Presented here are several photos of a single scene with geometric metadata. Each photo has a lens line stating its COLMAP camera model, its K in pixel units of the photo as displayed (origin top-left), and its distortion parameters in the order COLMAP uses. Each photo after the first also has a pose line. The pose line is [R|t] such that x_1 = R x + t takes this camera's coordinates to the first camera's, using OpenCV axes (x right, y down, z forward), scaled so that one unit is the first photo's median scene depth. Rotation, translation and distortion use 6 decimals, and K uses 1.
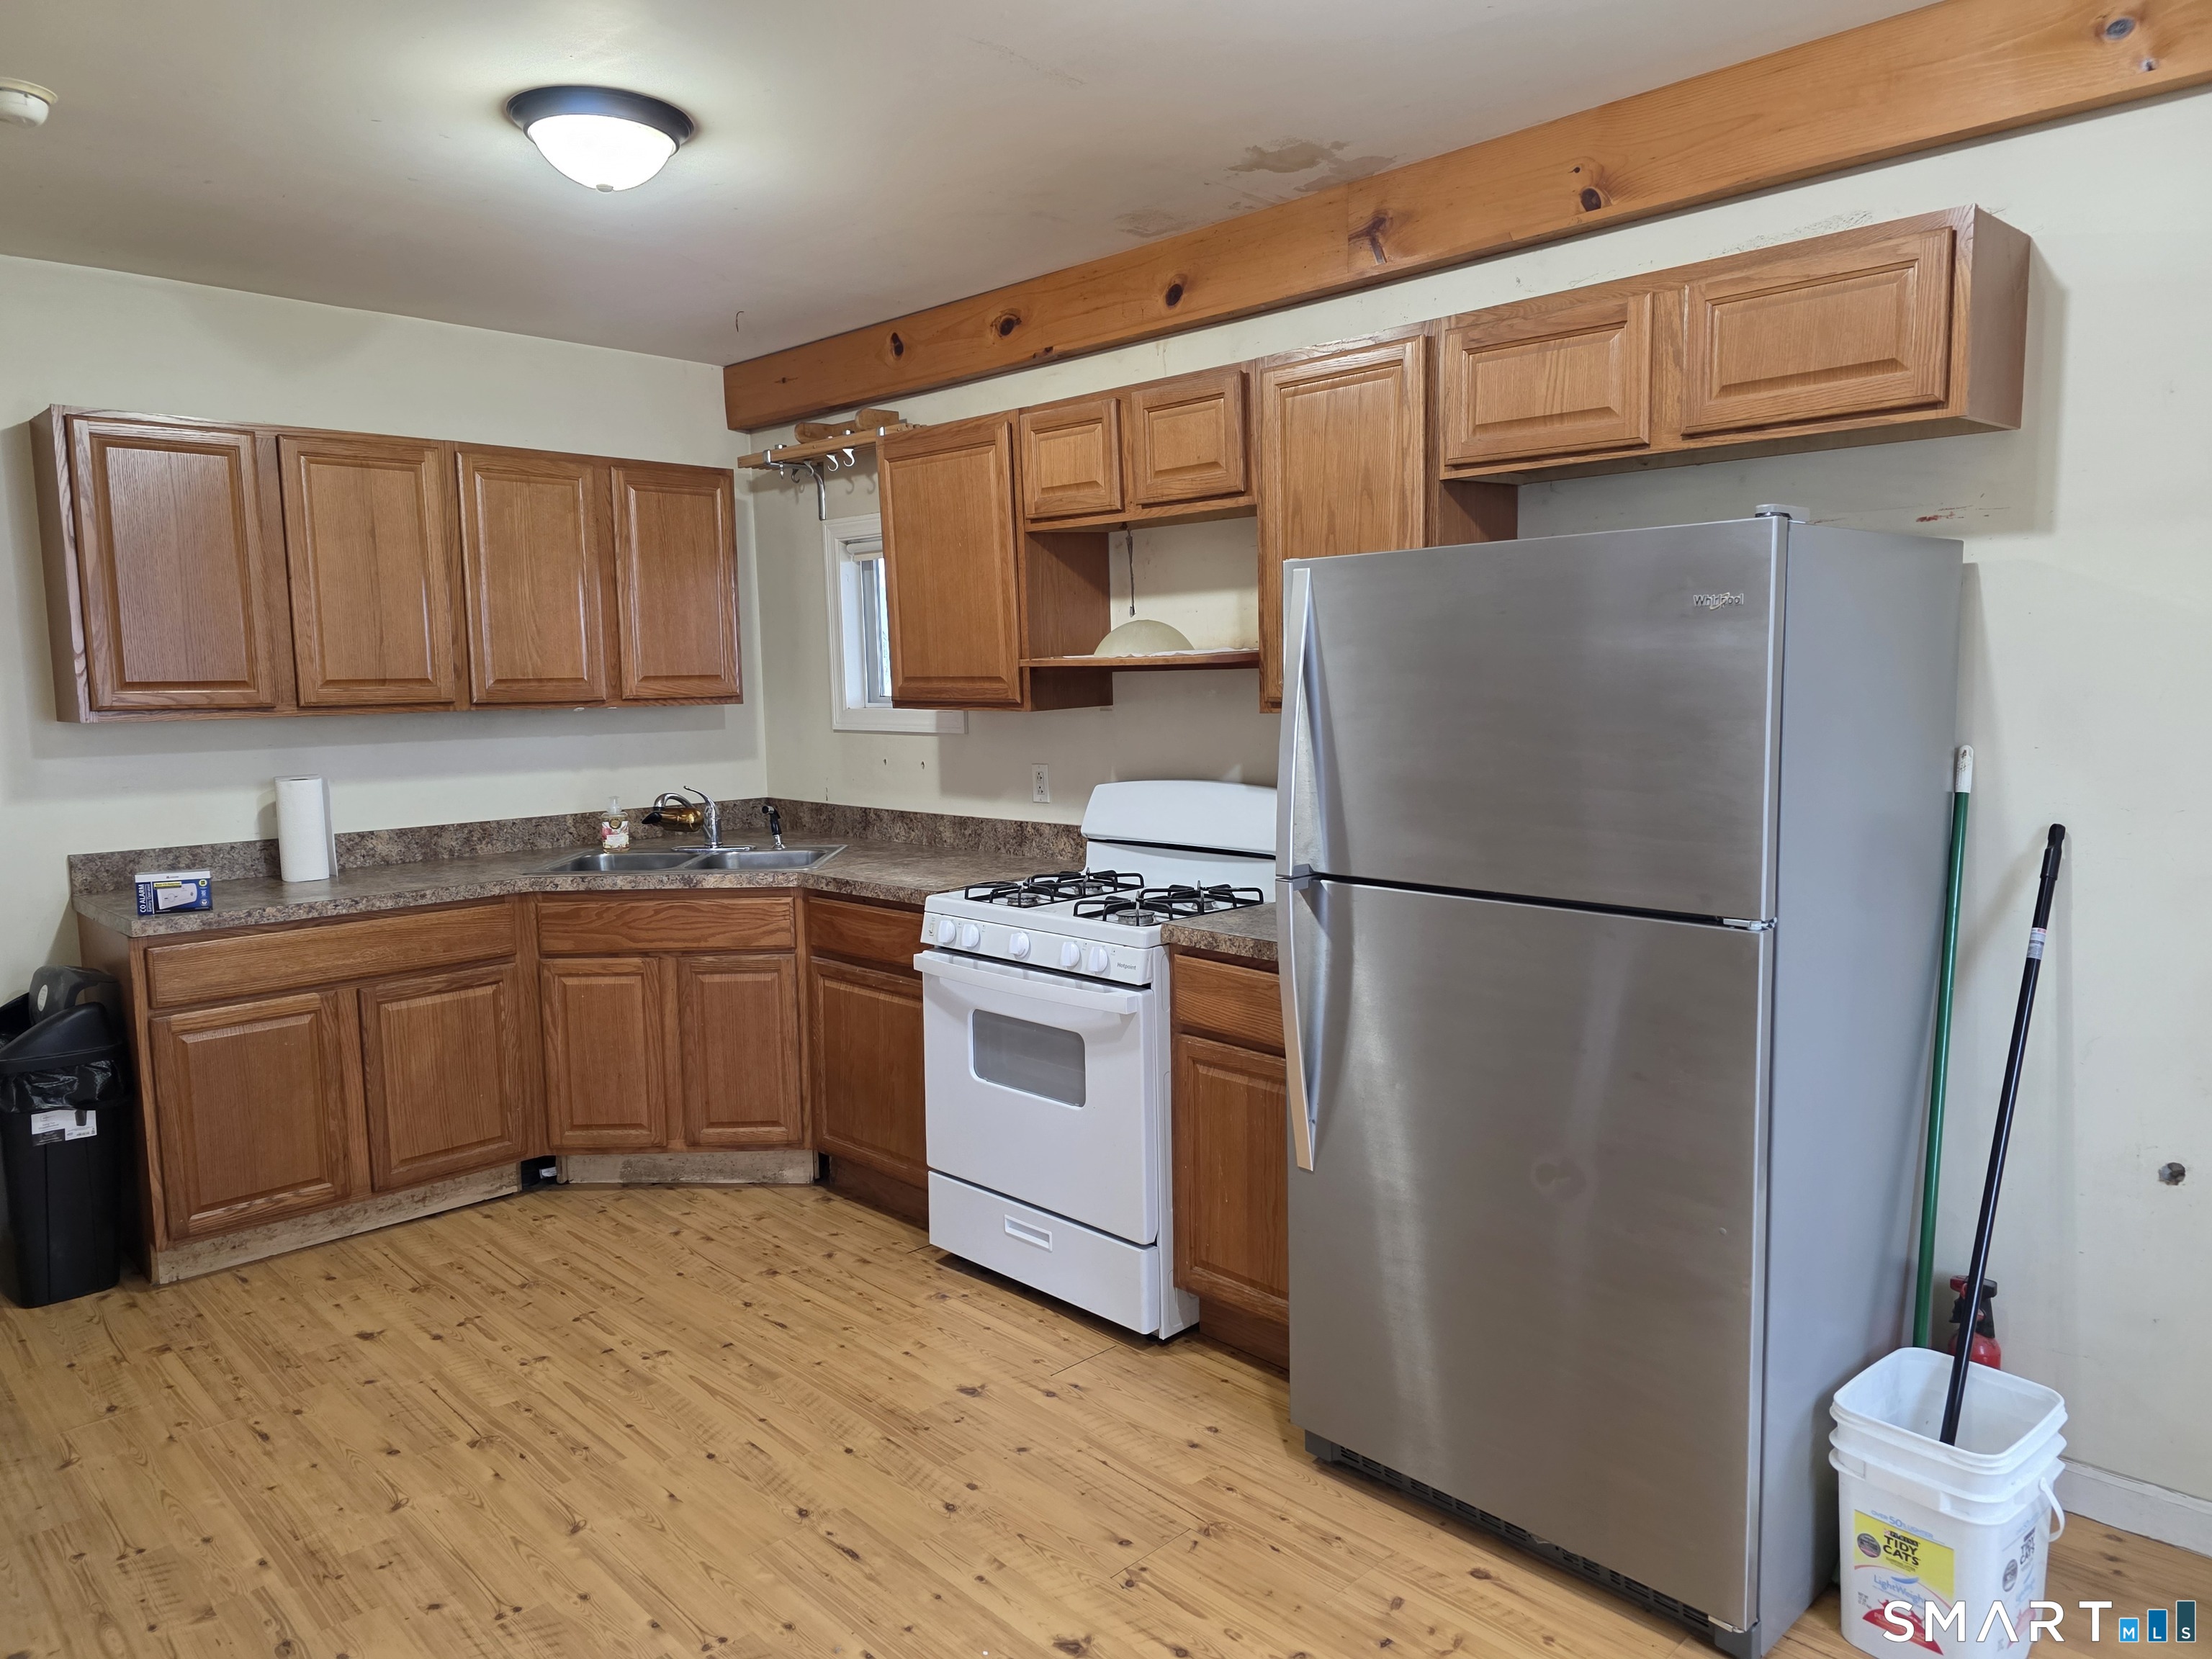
lens RADIAL K [[1478.0, 0, 1093.3], [0, 1478.0, 833.4], [0, 0, 1]] dist [0.061612, -0.052594]
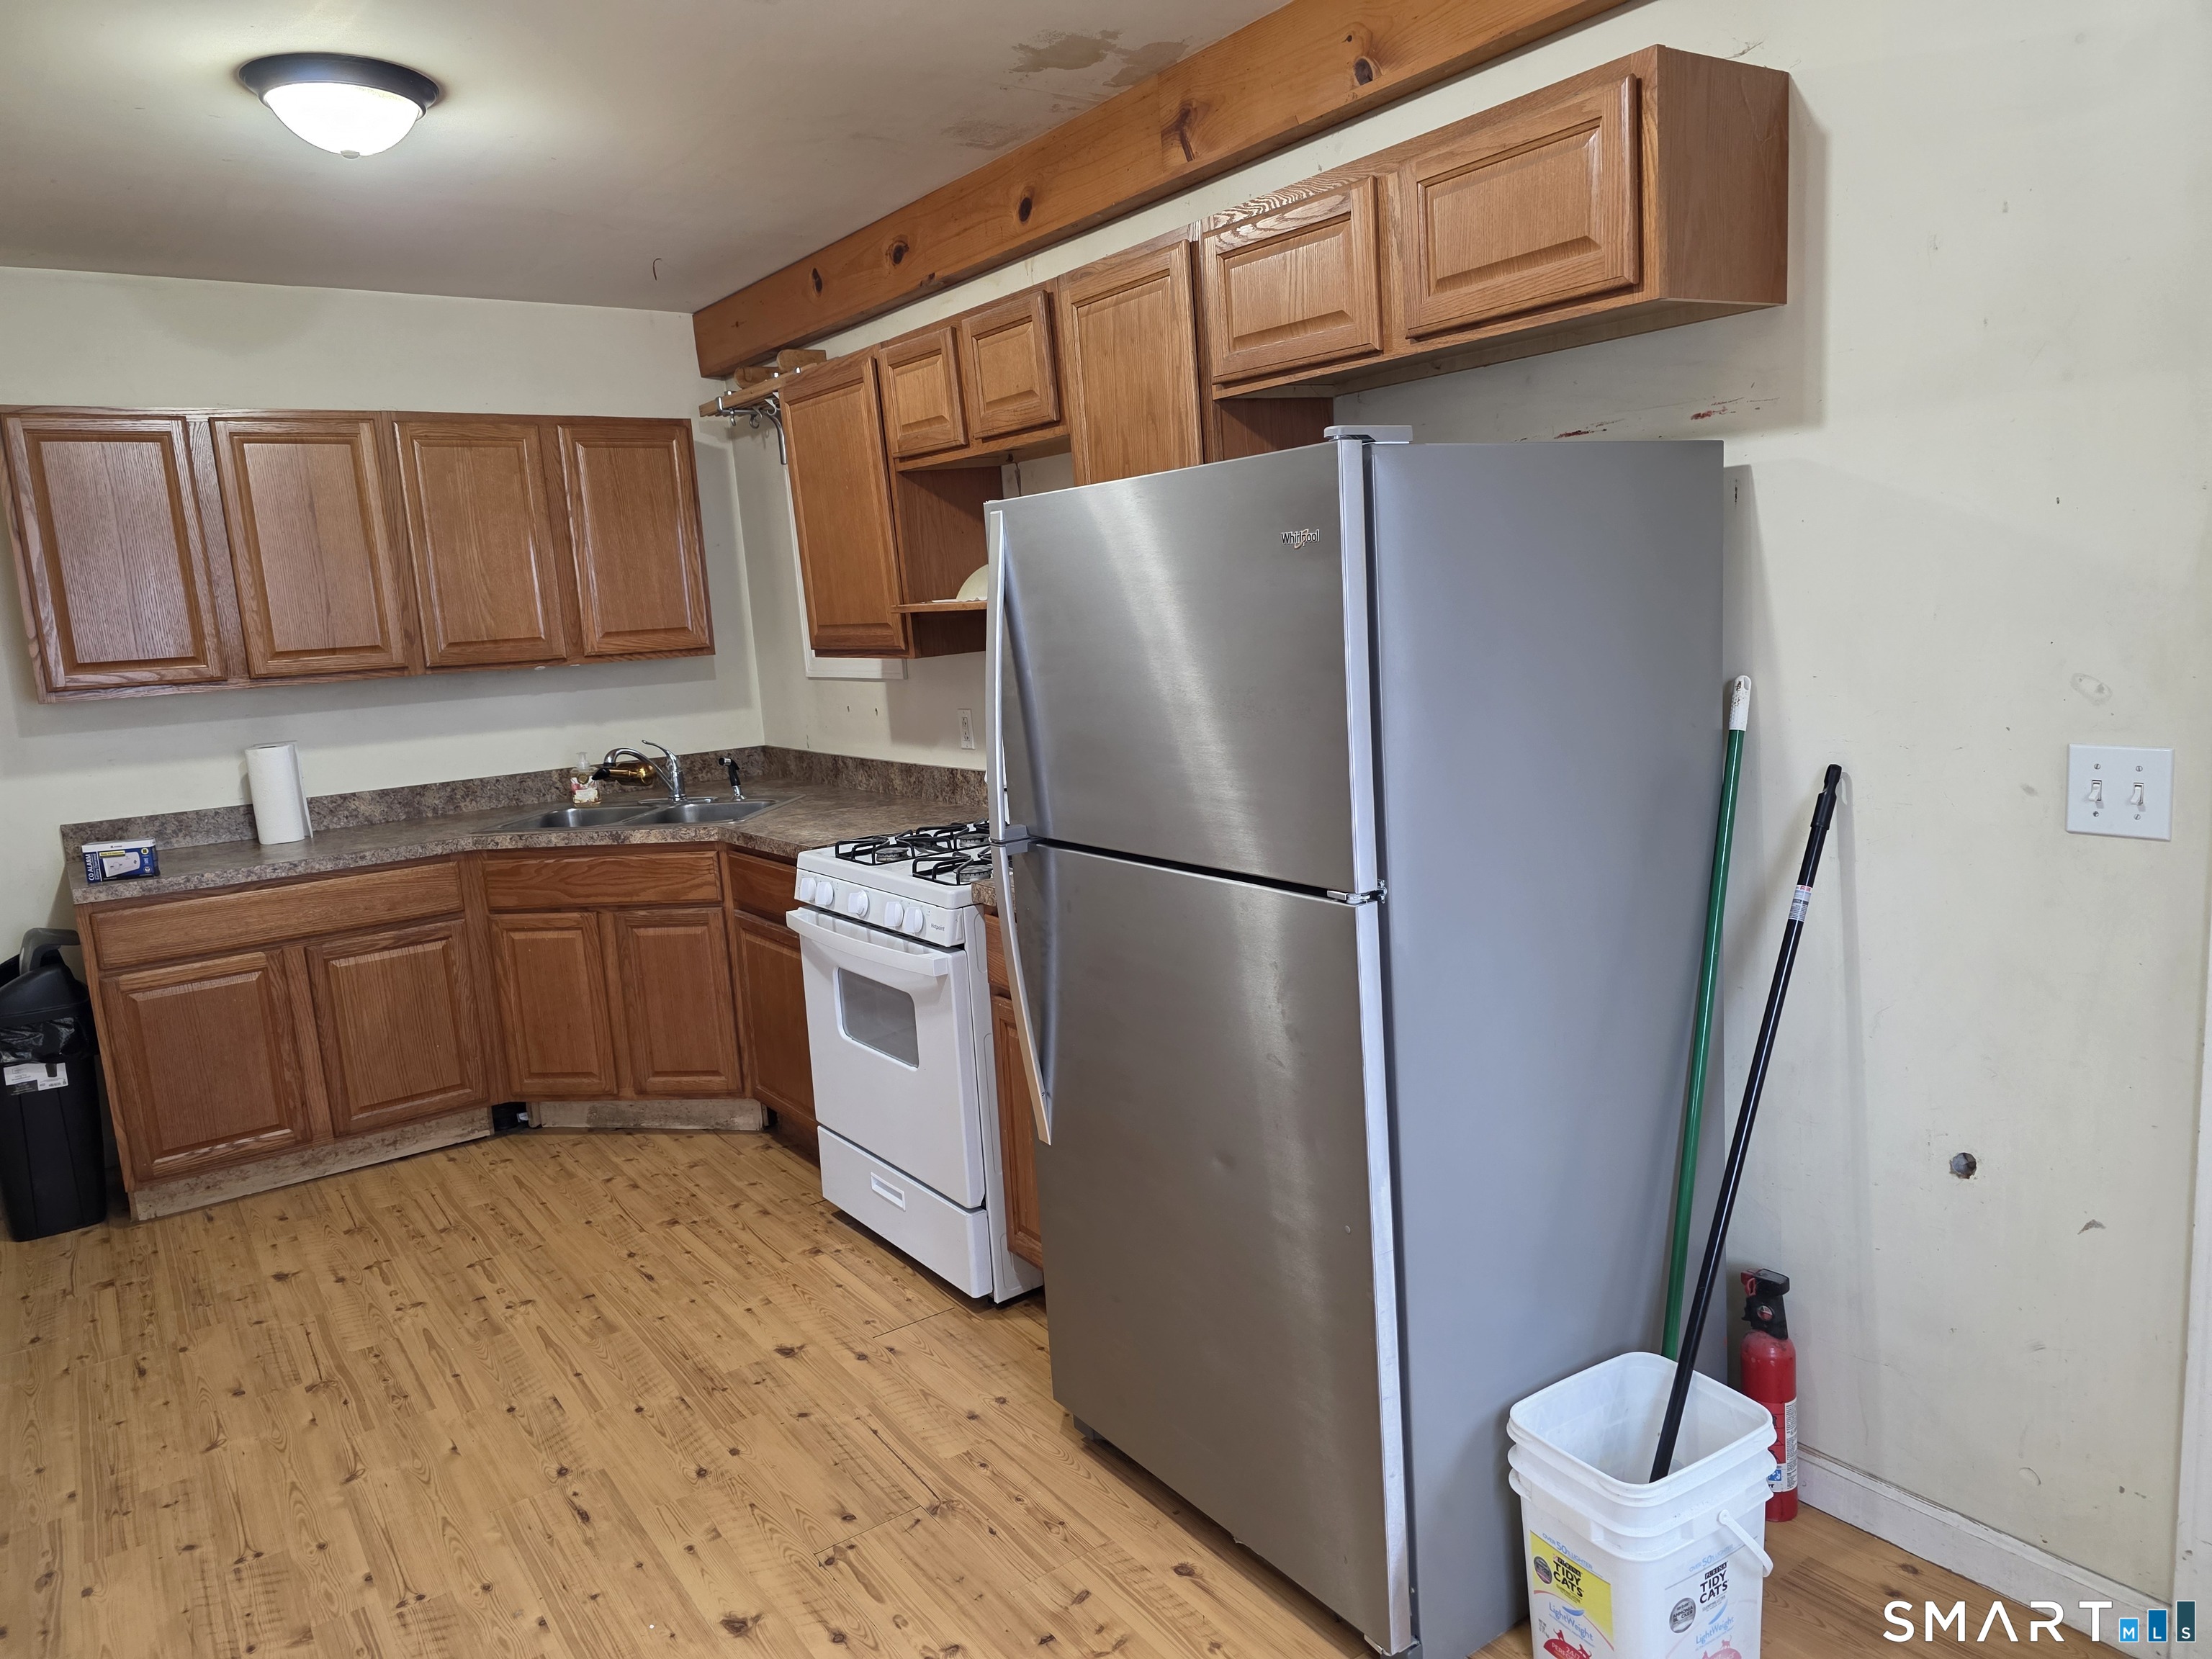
lens RADIAL K [[1478.0, 0, 1108.9], [0, 1478.0, 836.2], [0, 0, 1]] dist [0.061612, -0.052594]
pose [[0.987805, -0.019659, -0.154451, 0.274713], [0.028414, 0.998099, 0.054684, -0.018531], [0.153083, -0.058405, 0.986486, 0.061204]]
